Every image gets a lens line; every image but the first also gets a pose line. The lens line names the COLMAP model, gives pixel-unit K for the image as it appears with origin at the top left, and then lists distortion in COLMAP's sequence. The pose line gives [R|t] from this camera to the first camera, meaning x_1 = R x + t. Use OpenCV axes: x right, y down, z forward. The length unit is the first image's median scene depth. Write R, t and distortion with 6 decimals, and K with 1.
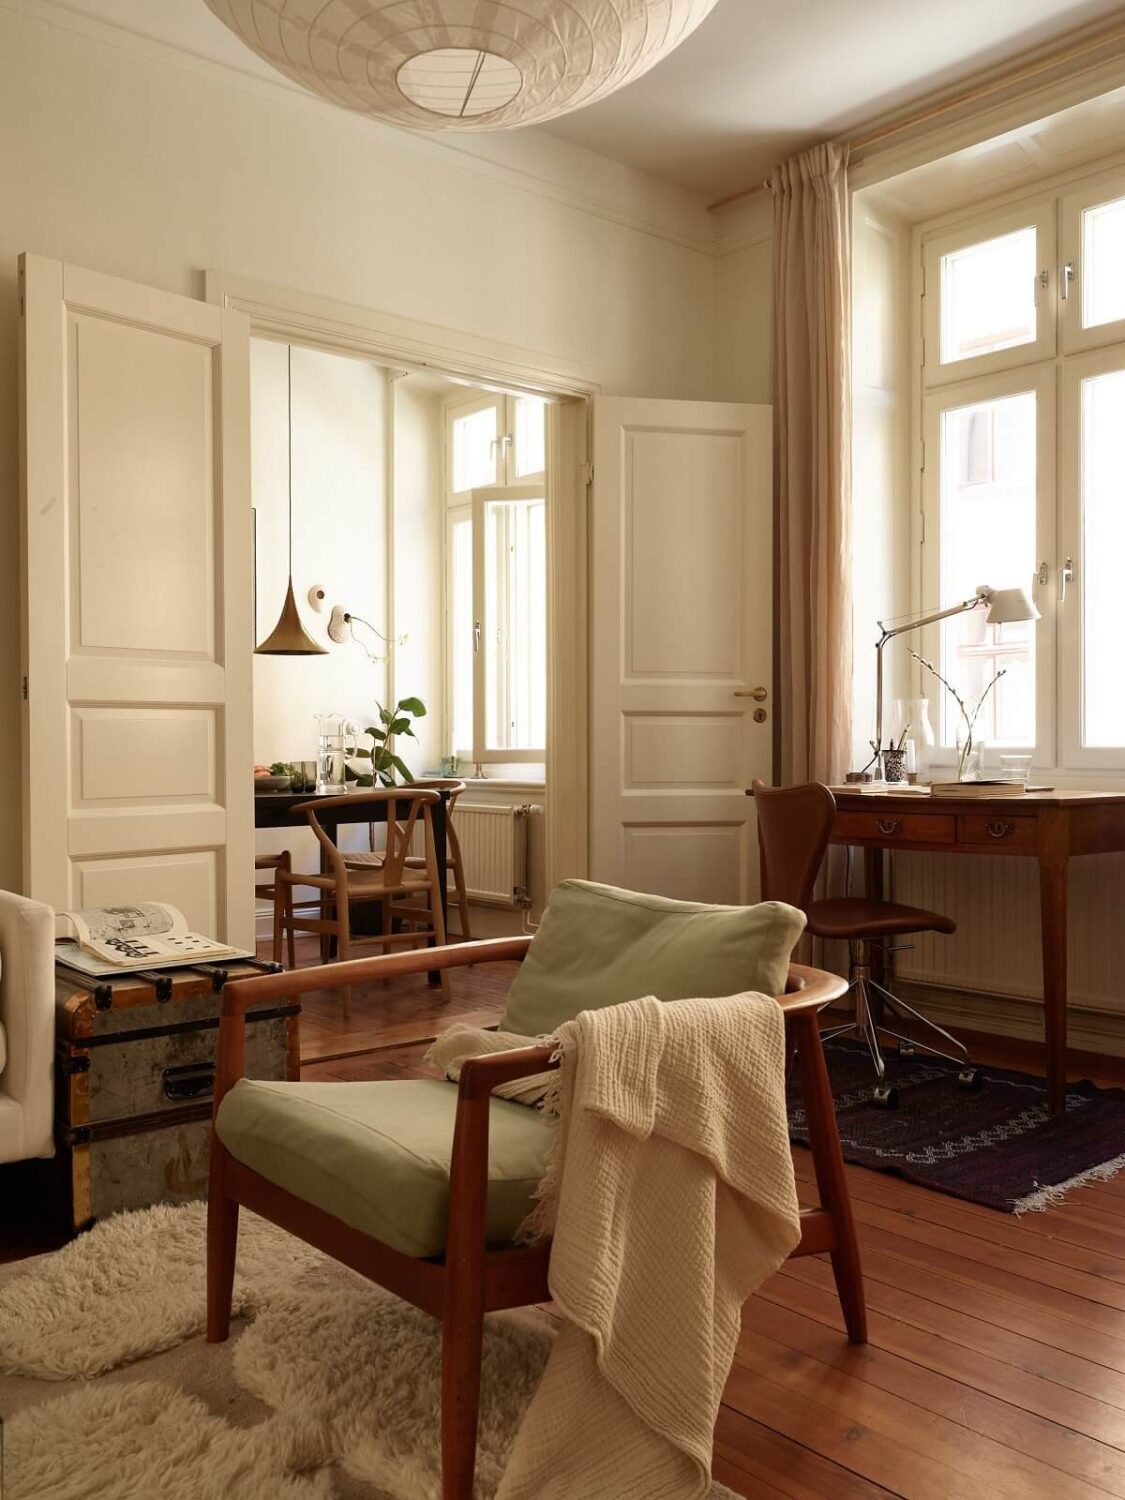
lens RADIAL K [[1288.3, 0, 562.5], [0, 1288.3, 750.0], [0, 0, 1]] dist [0.011641, -0.032458]
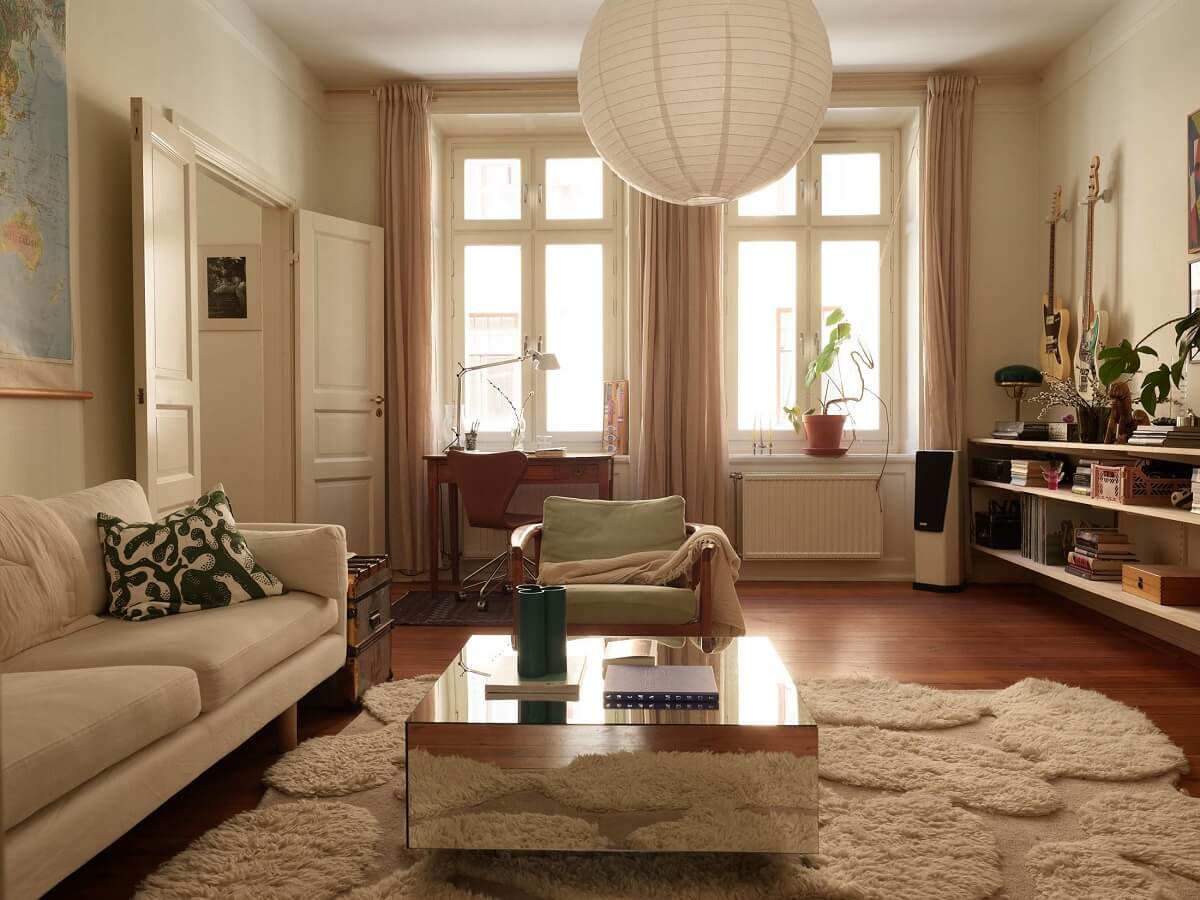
lens RADIAL K [[1030.6, 0, 600.0], [0, 1030.6, 450.0], [0, 0, 1]] dist [0.011641, -0.032458]
pose [[0.683211, -0.017347, 0.730015, -0.666255], [0.001686, 0.999753, 0.022180, -0.008280], [-0.730219, -0.013923, 0.683071, -0.135273]]
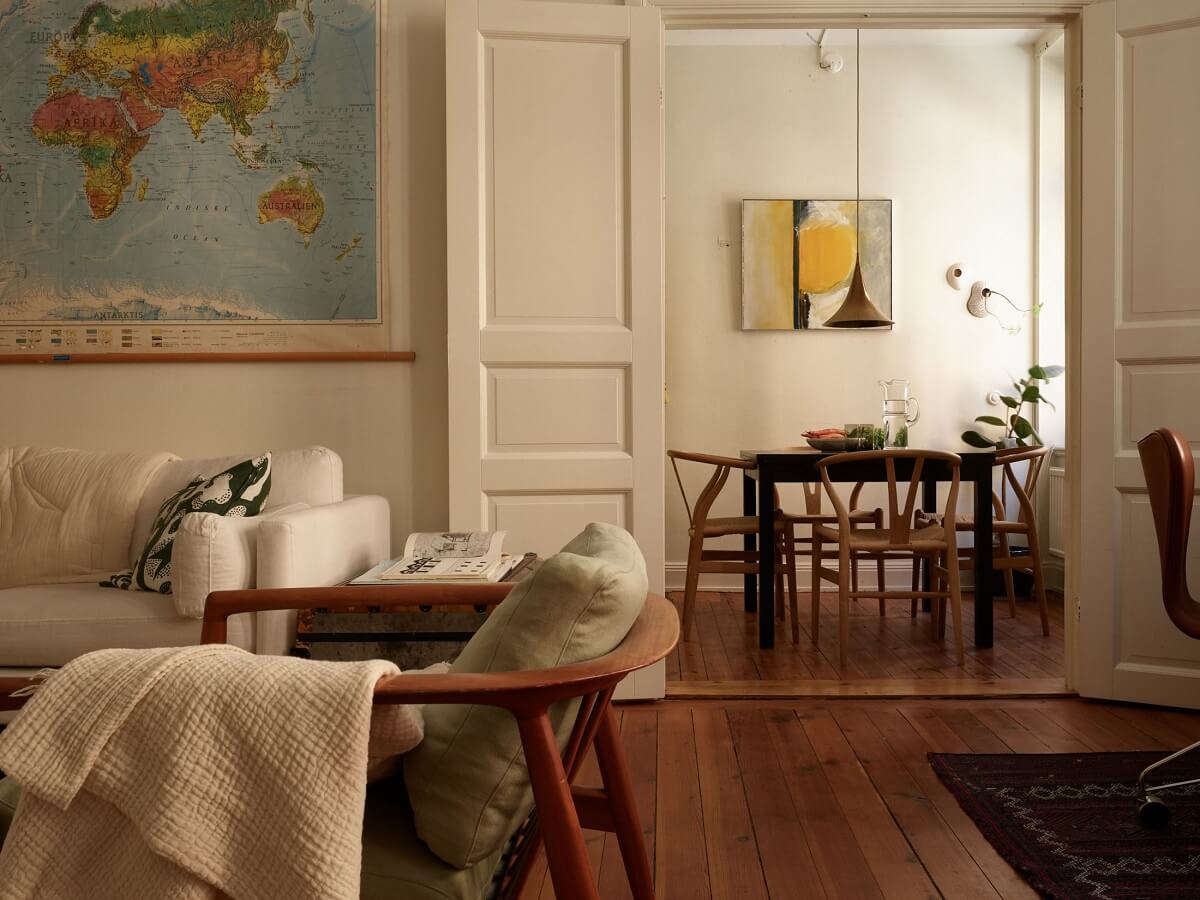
lens RADIAL K [[1047.9, 0, 661.7], [0, 1047.9, 444.9], [0, 0, 1]] dist [0.018413, -0.031036]
pose [[0.759841, 0.006142, -0.650080, 0.283903], [-0.001646, 0.999970, 0.007524, 0.023252], [0.650107, -0.004648, 0.759829, 0.267712]]
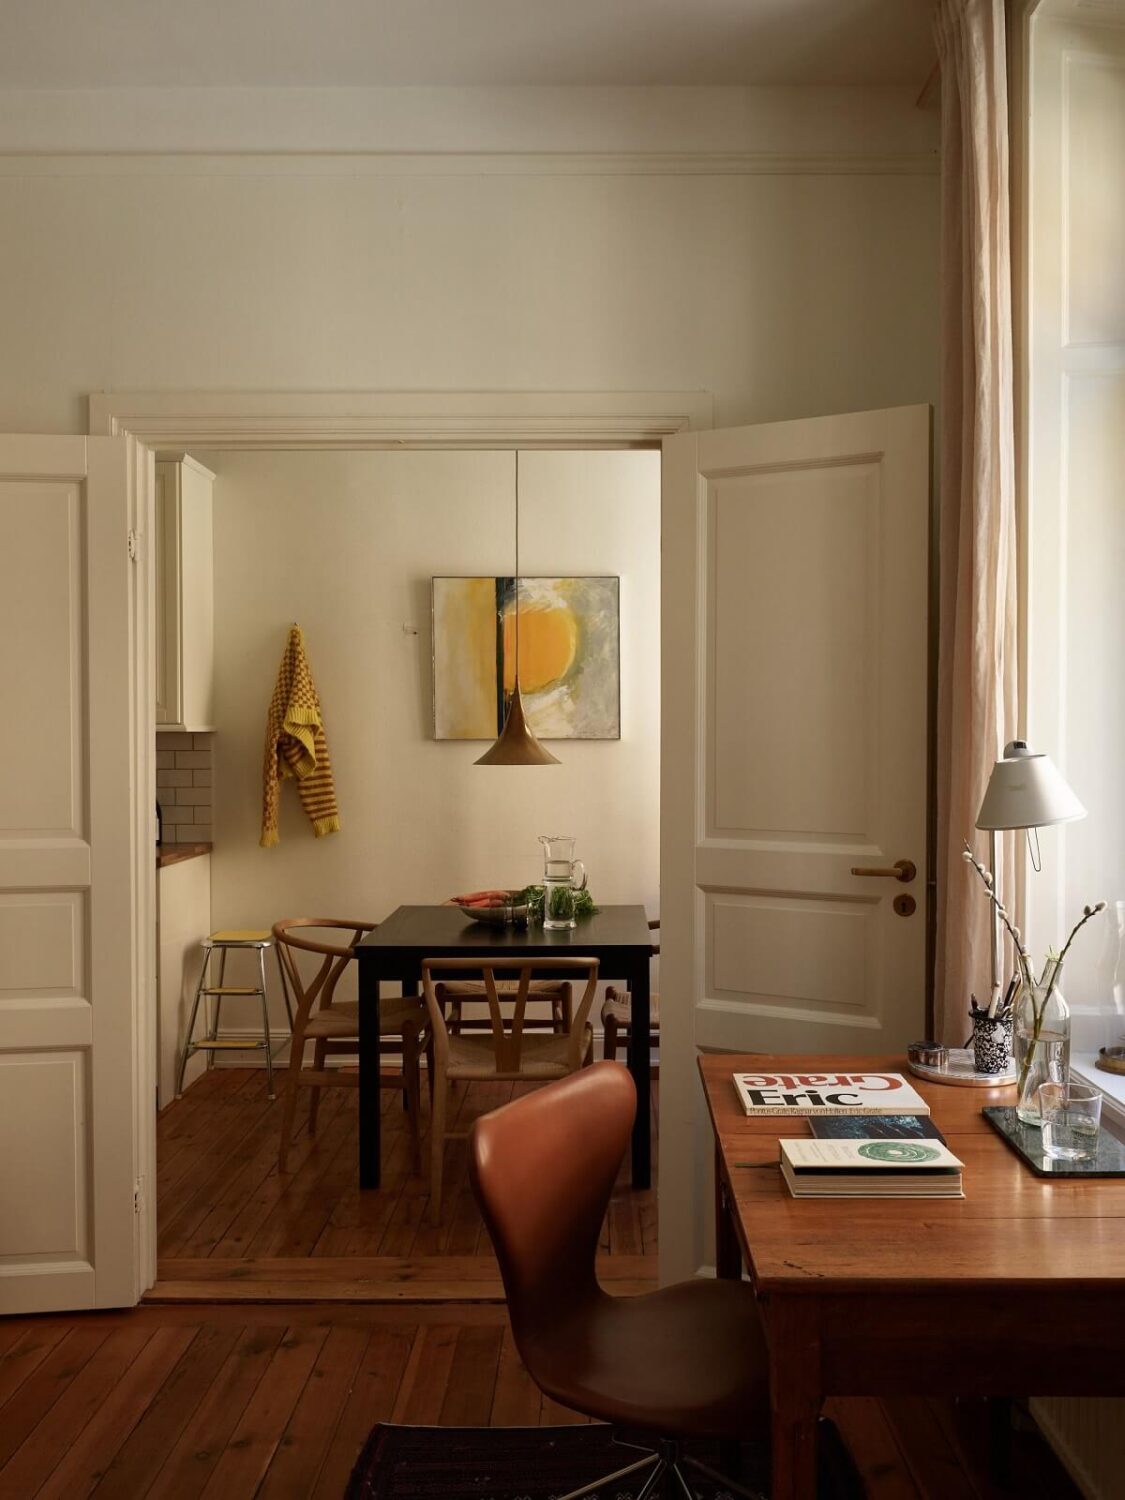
lens RADIAL K [[1309.9, 0, 606.3], [0, 1309.9, 751.1], [0, 0, 1]] dist [0.018413, -0.031036]
pose [[0.761454, 0.012319, -0.648102, 0.479609], [-0.003675, 0.999885, 0.014687, -0.116418], [0.648209, -0.008802, 0.761412, 0.446394]]
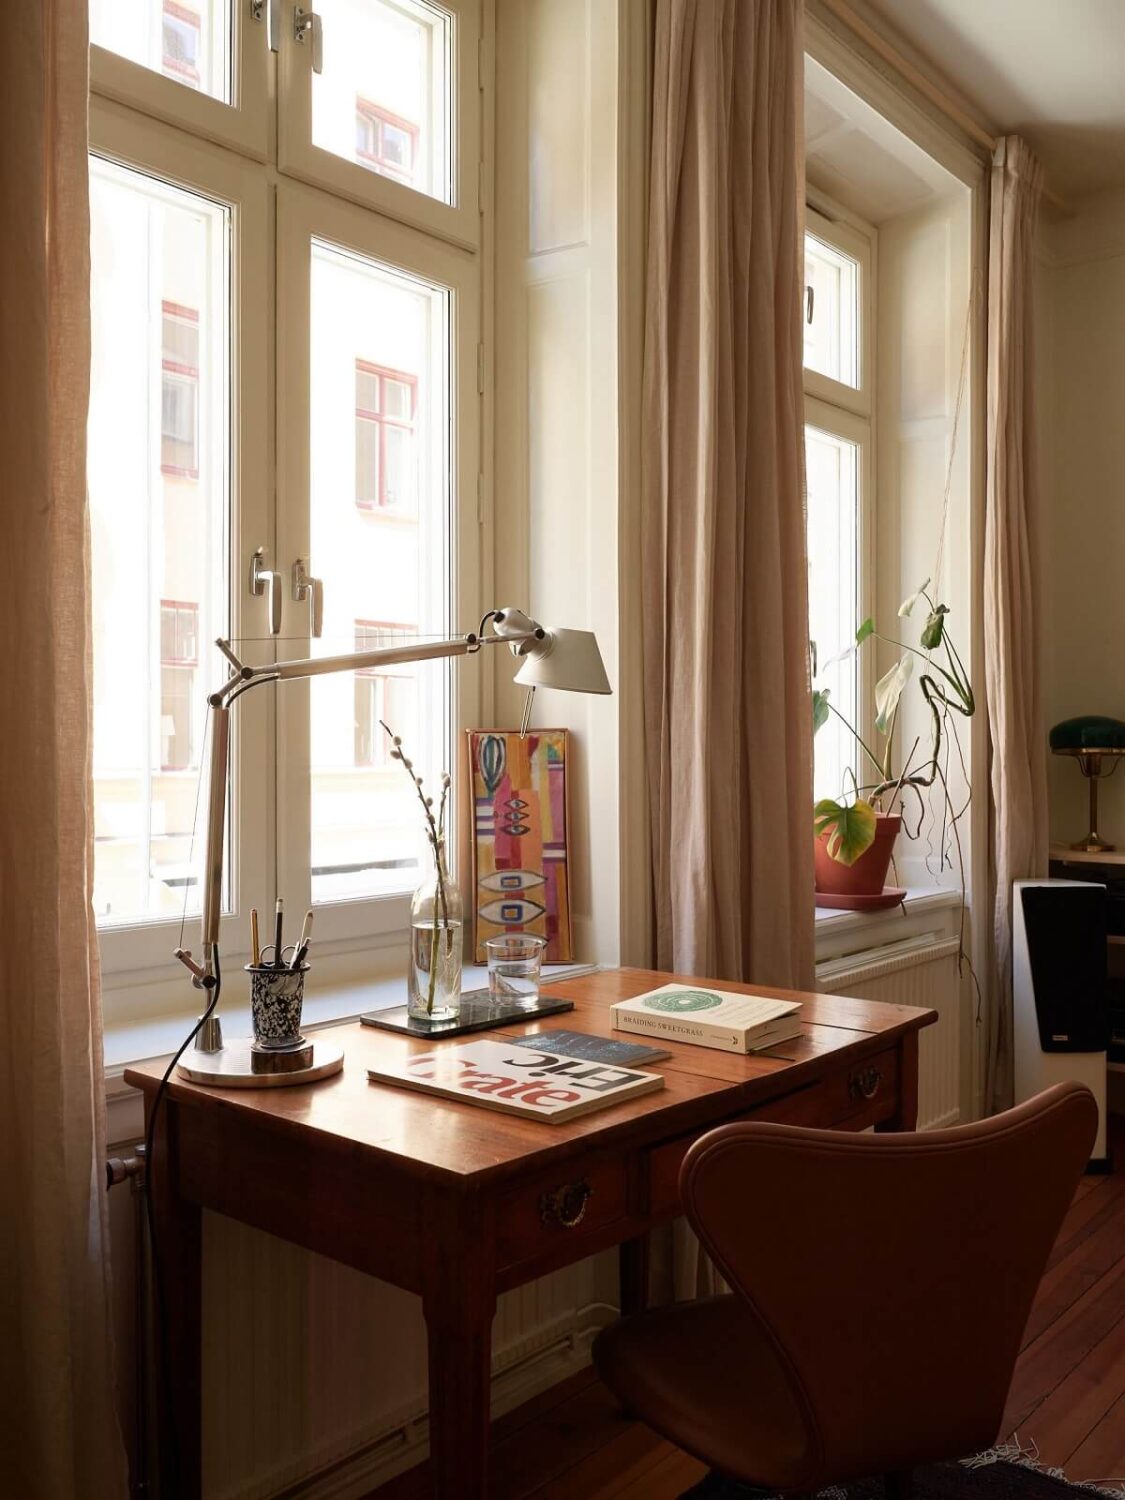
lens RADIAL K [[1288.3, 0, 562.5], [0, 1288.3, 750.0], [0, 0, 1]] dist [0.011641, -0.032458]
pose [[-0.156639, 0.001717, 0.987654, -0.147817], [0.000910, 0.999998, -0.001594, -0.064760], [-0.987655, 0.000649, -0.156641, 0.940014]]
